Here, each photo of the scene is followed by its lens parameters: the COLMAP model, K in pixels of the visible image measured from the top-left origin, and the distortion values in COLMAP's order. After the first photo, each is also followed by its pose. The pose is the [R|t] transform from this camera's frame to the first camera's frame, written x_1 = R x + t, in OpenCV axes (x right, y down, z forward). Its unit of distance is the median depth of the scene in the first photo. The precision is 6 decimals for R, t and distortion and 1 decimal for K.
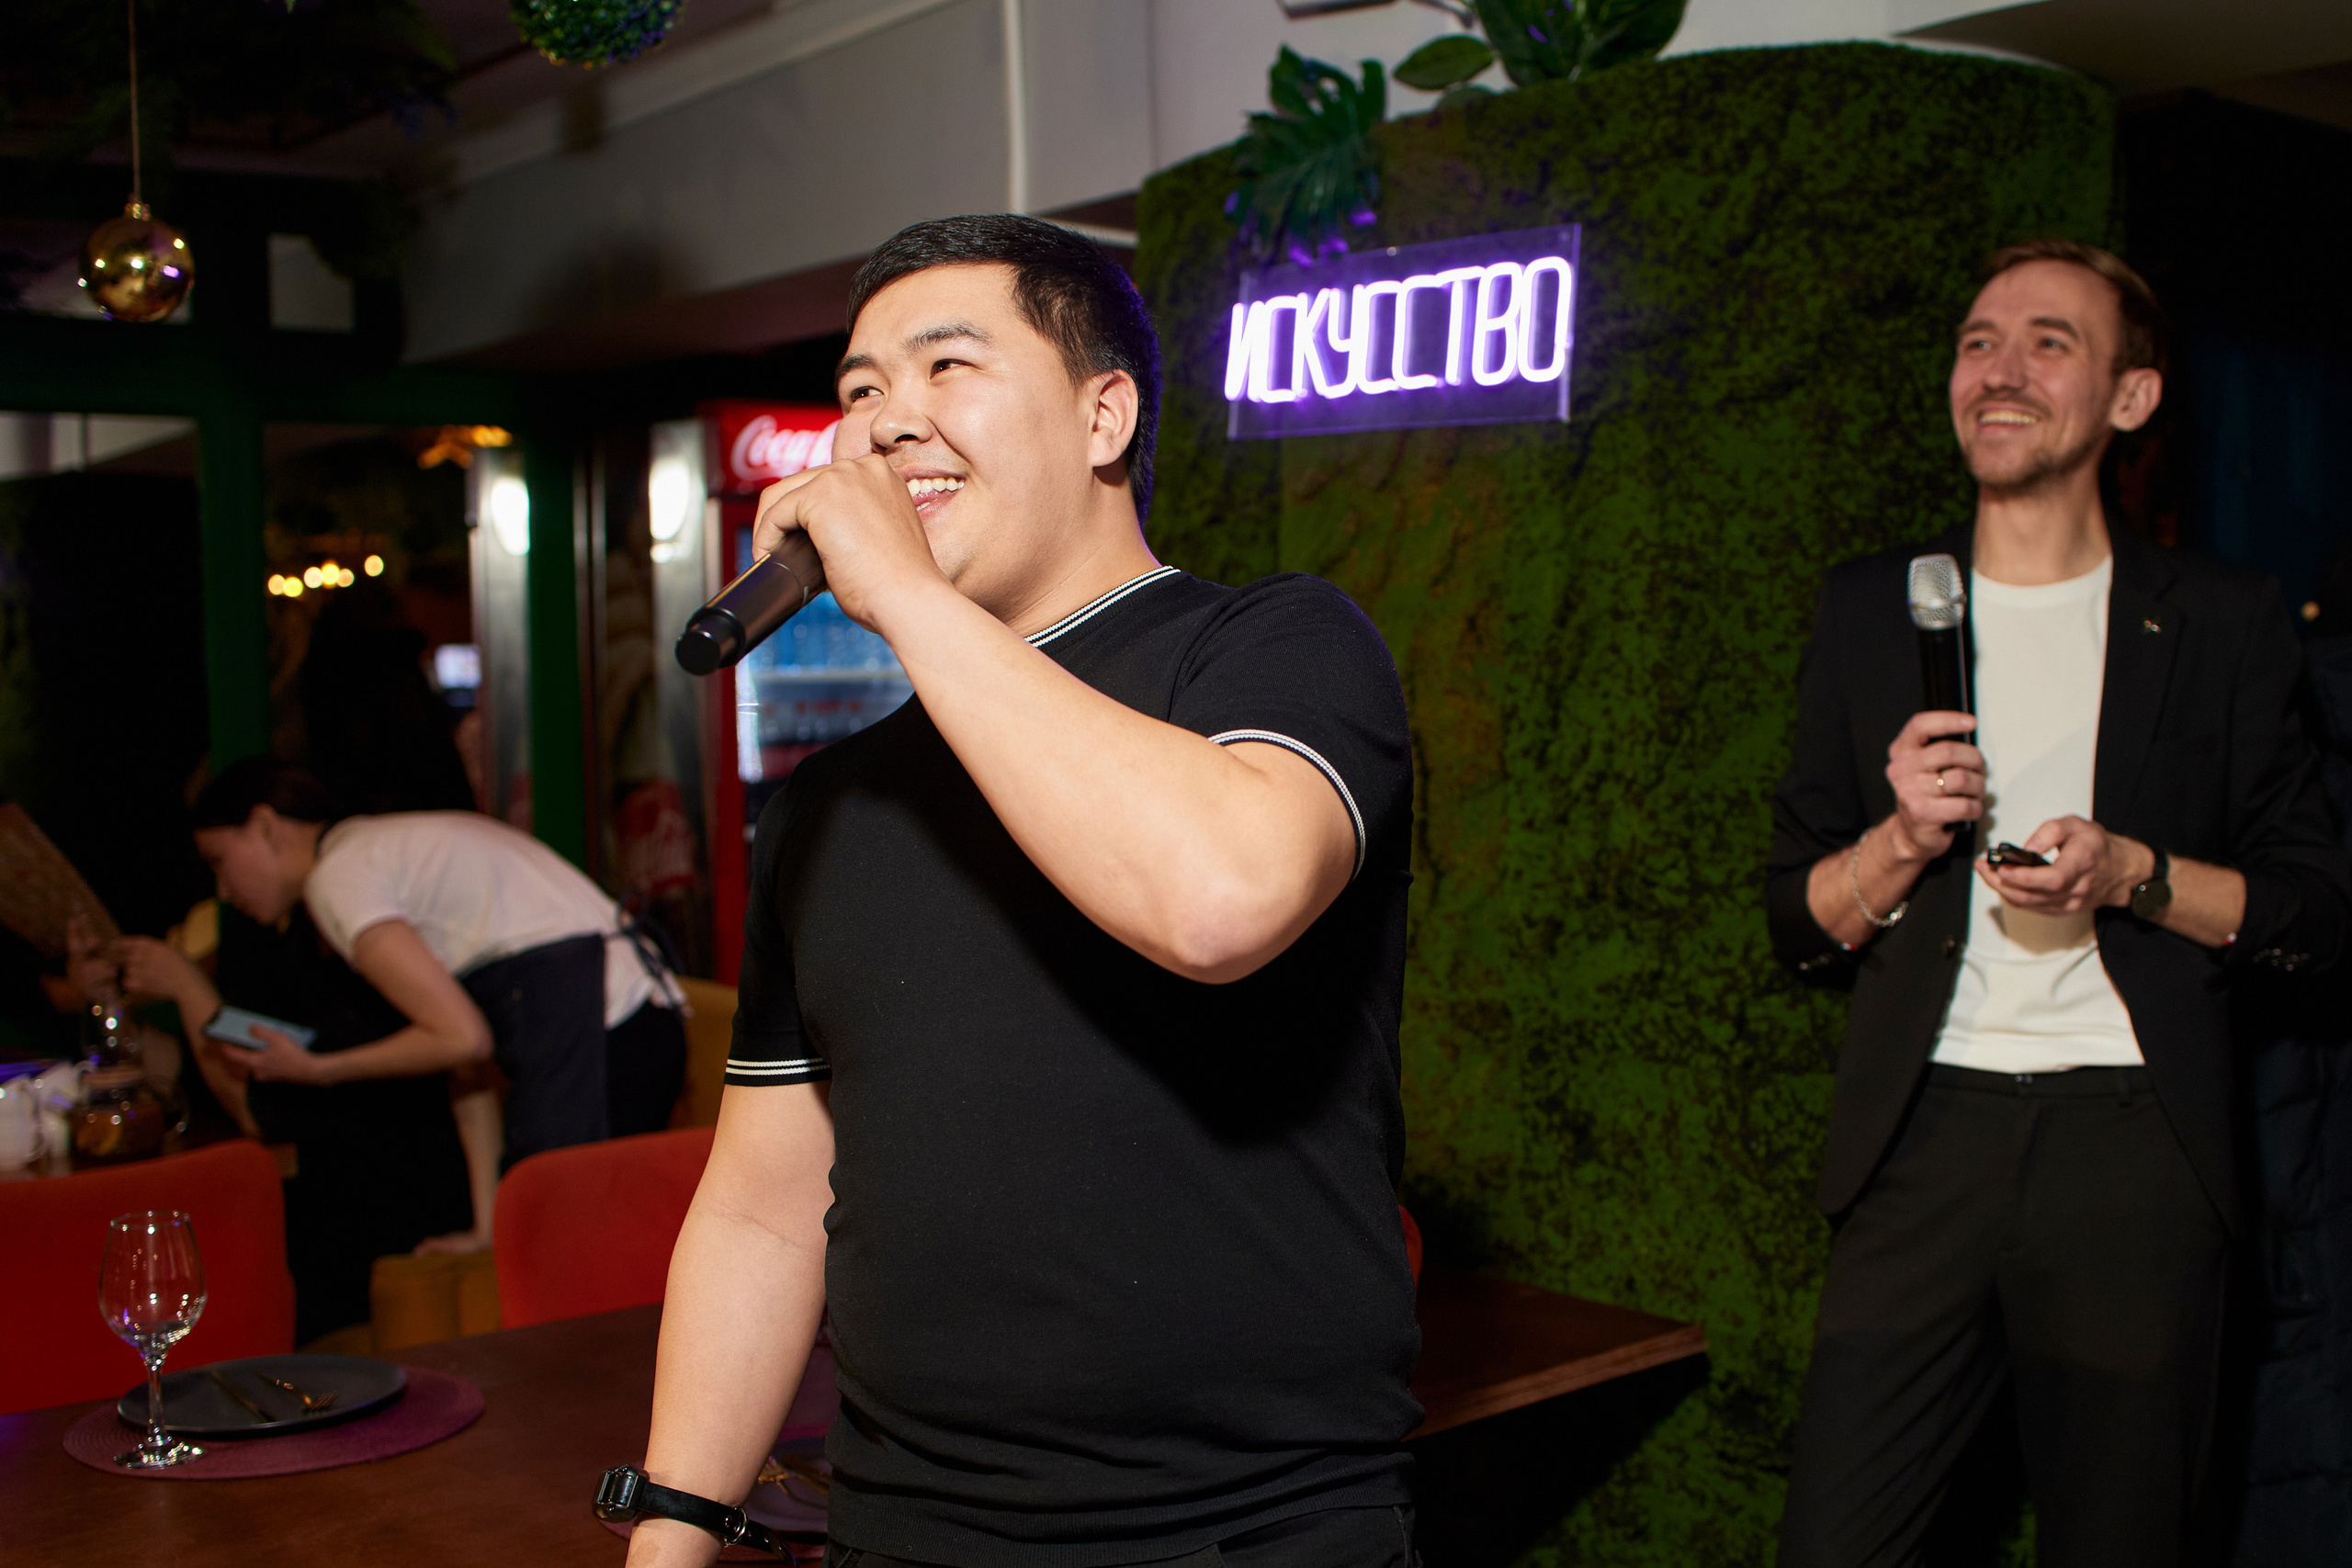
lens RADIAL K [[2693.3, 0, 1315.5], [0, 2693.3, 855.5], [0, 0, 1]] dist [-0.065288, 0.000000]
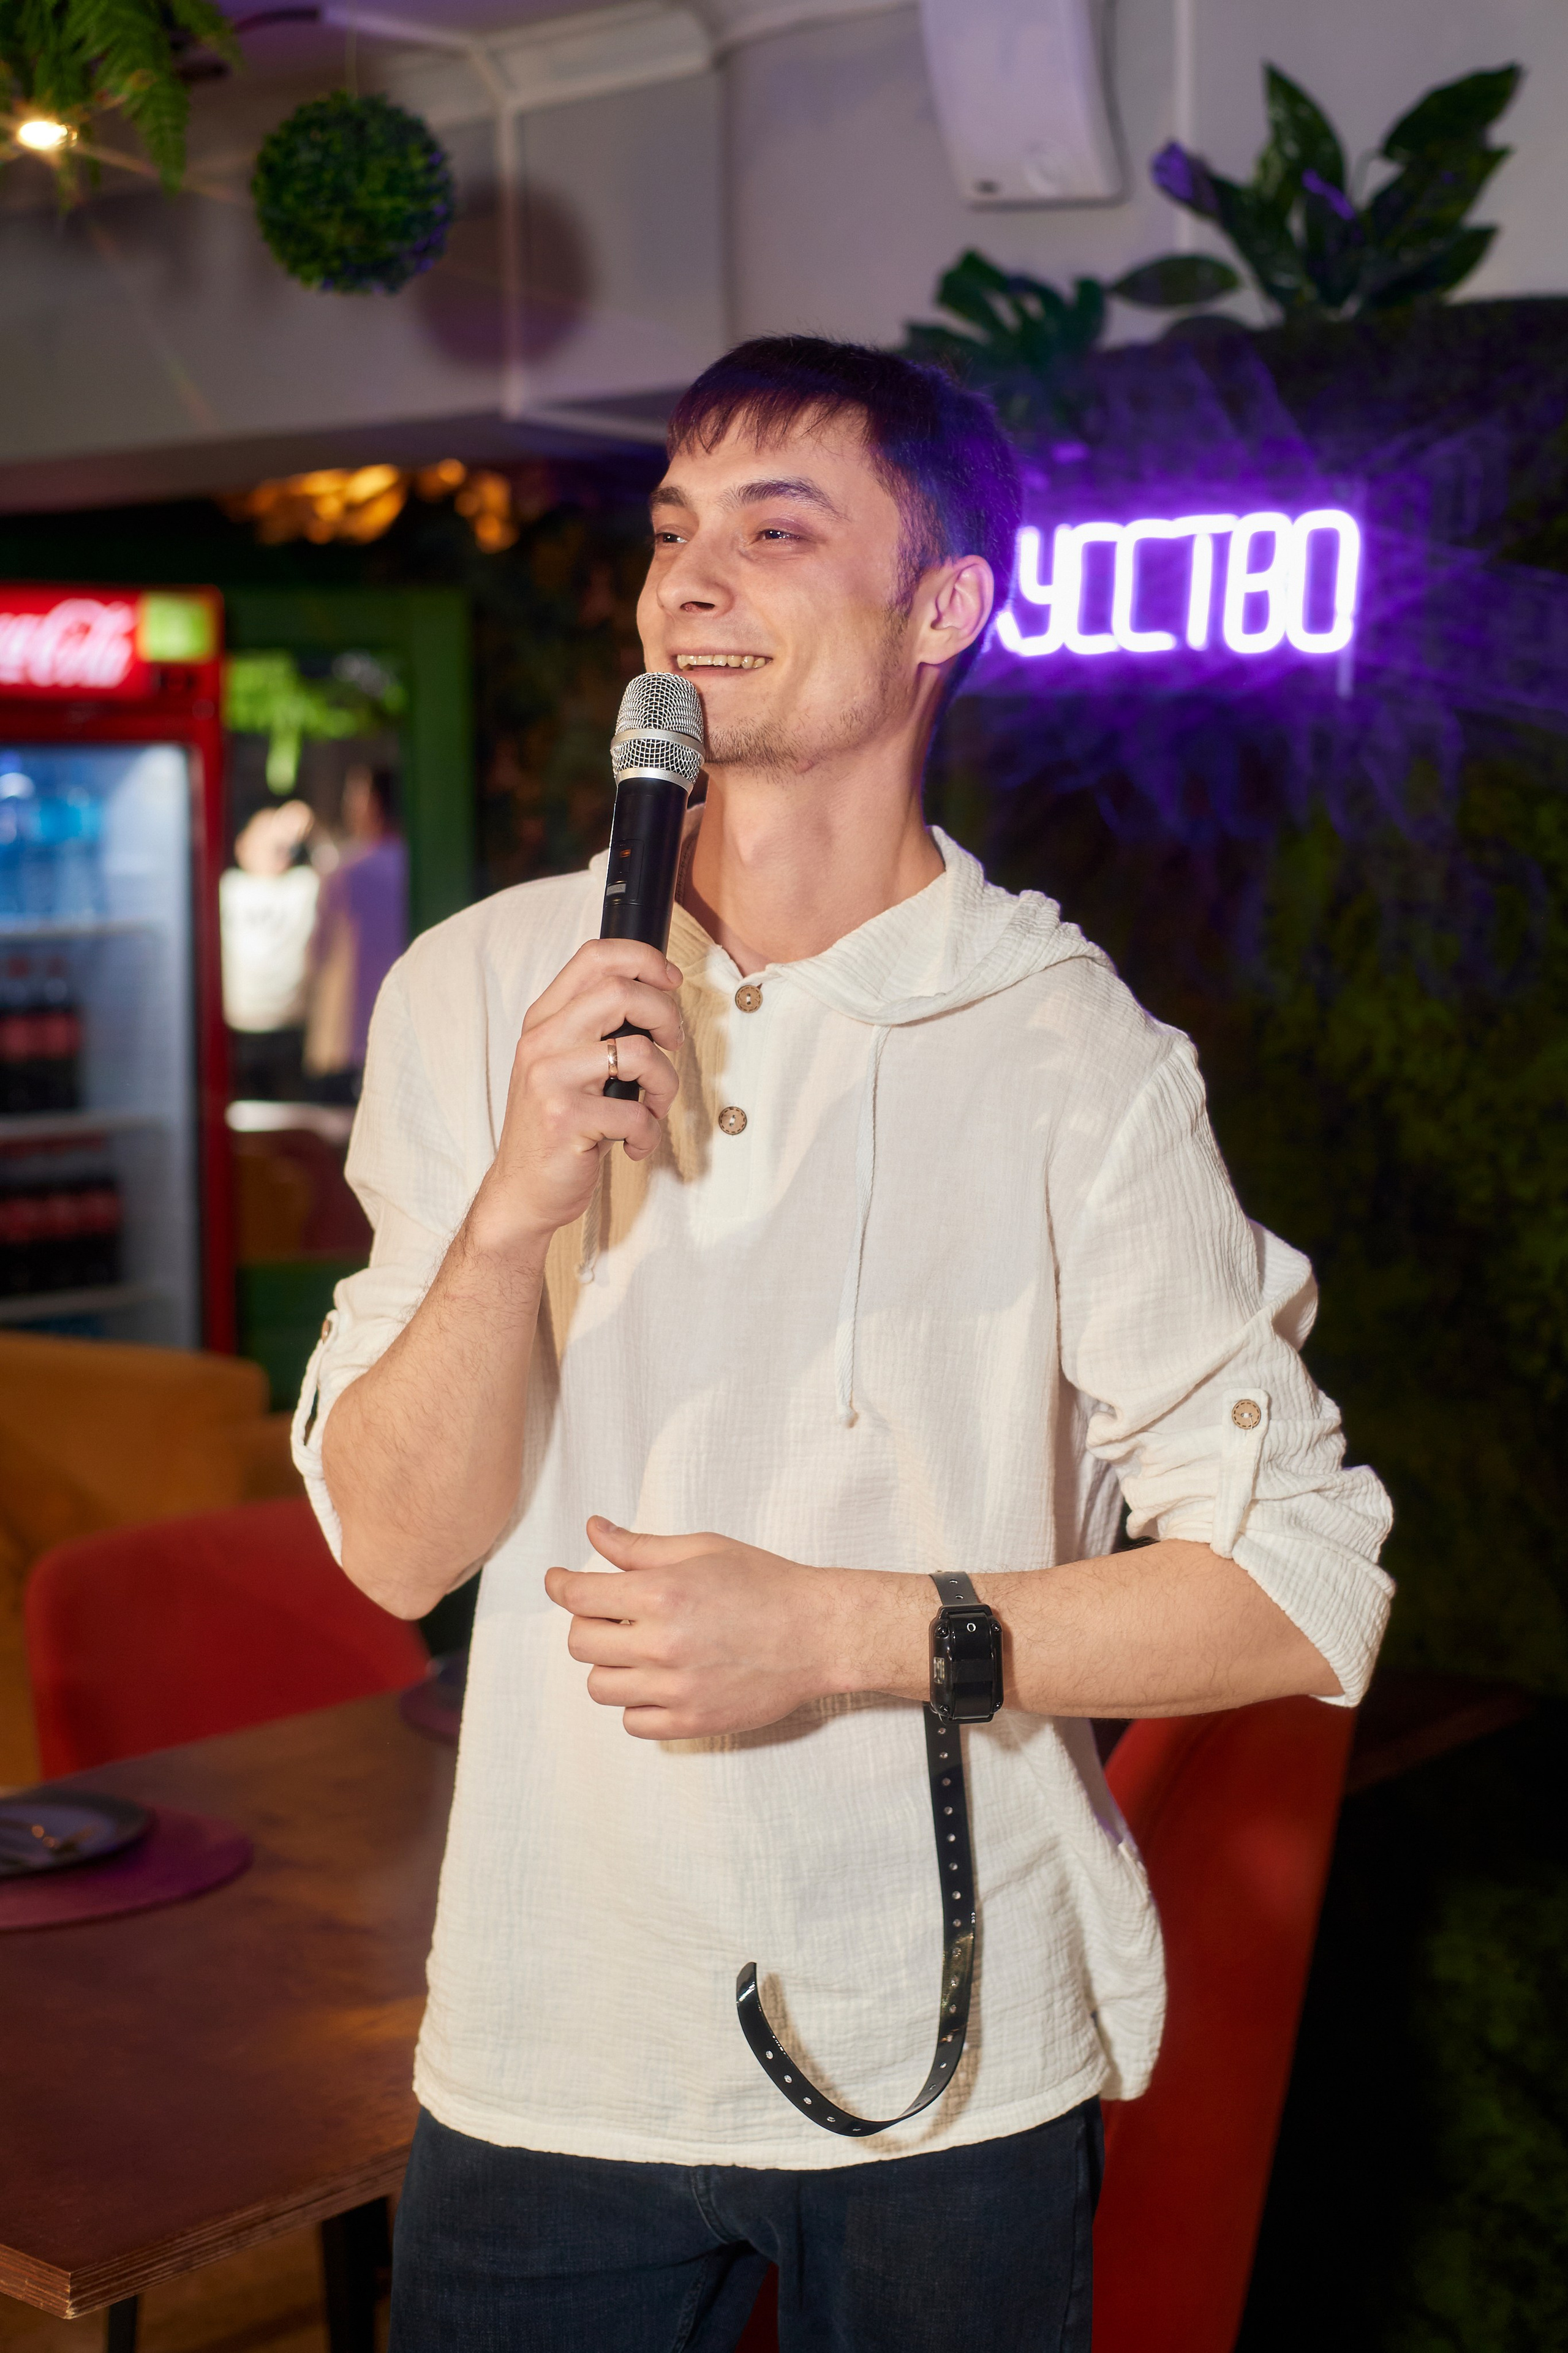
lens RADIAL K [[3744.1, 0, 730.8], [0, 3744.1, 1092.0], [0, 0, 1]] dist [-0.002609, 0.000000]
pose [[0.987112, -0.013127, 0.159489, -0.321876], [0.013971, 0.999894, -0.004173, -0.025188], [-0.159417, 0.006348, 0.987191, -0.220025]]
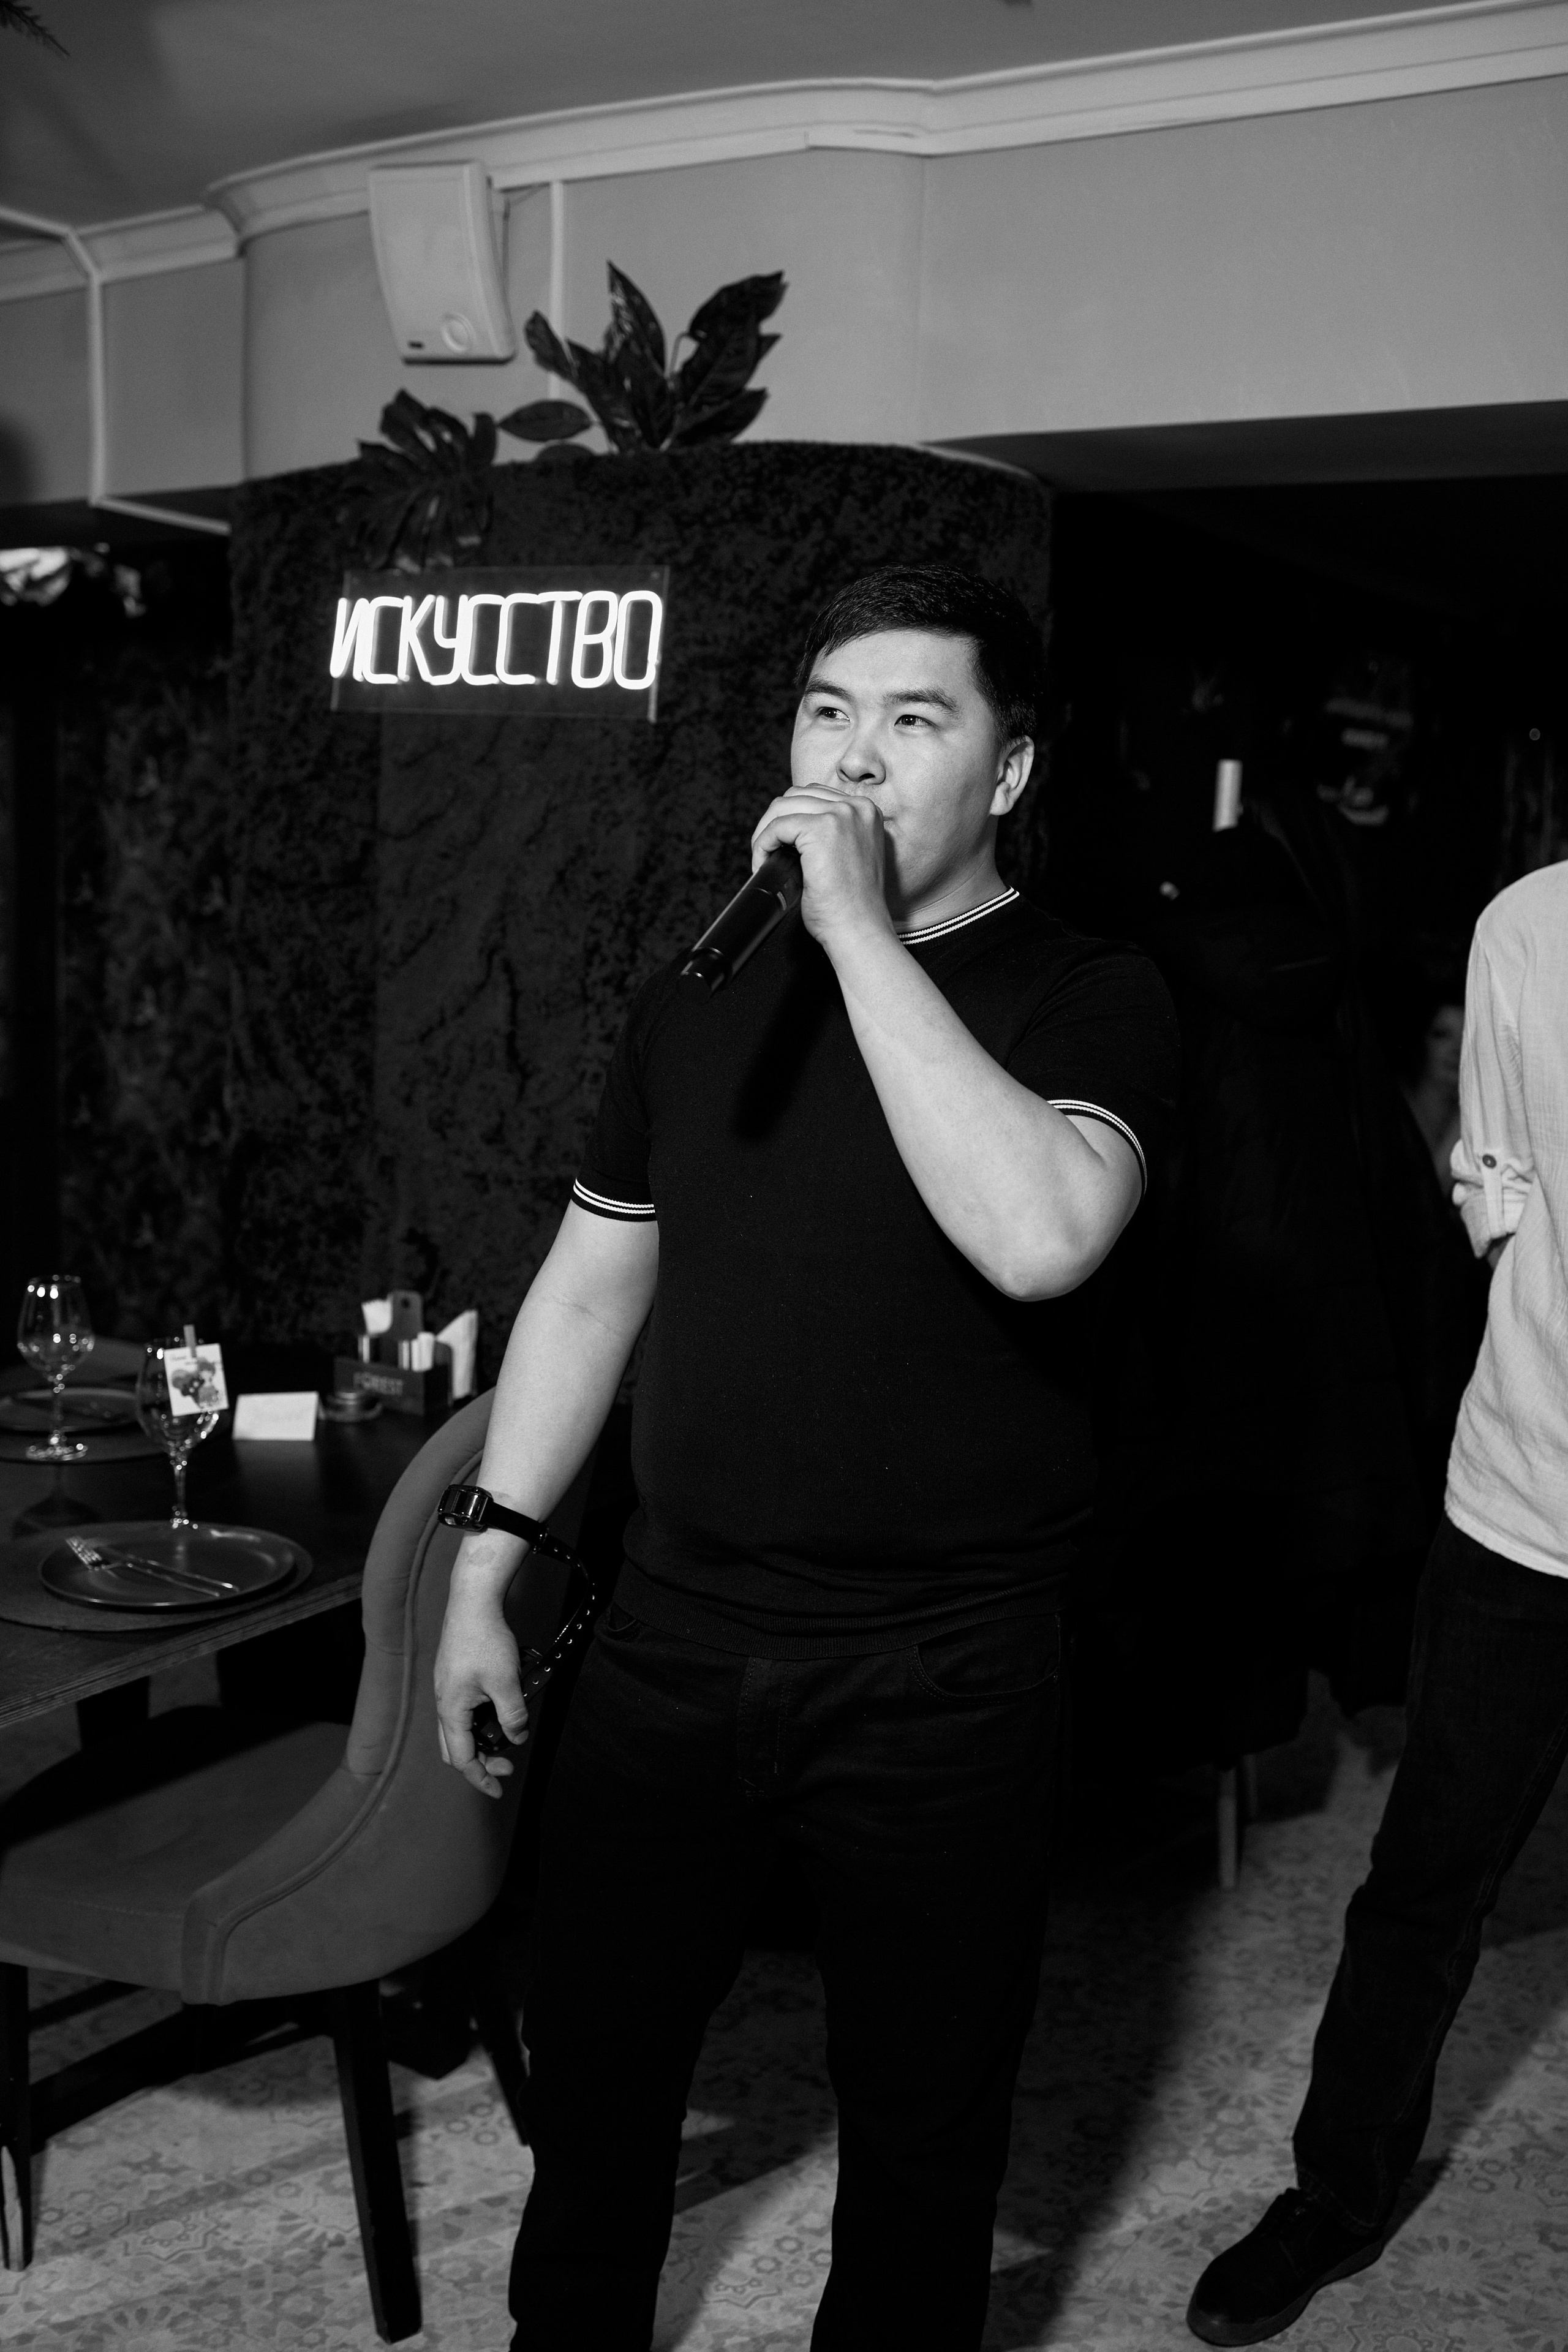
lens RADIAL K [[2395.8, 0, 763.8], [0, 2395.8, 1159.9], [0, 0, 1]] dist [-0.069513, 0.000000]
pose [[0.952453, 0.001065, 0.304685, -0.204468], [-0.017776, 0.998485, 0.052079, -0.015098], [-0.304168, -0.055019, 0.951028, -0.102682]]
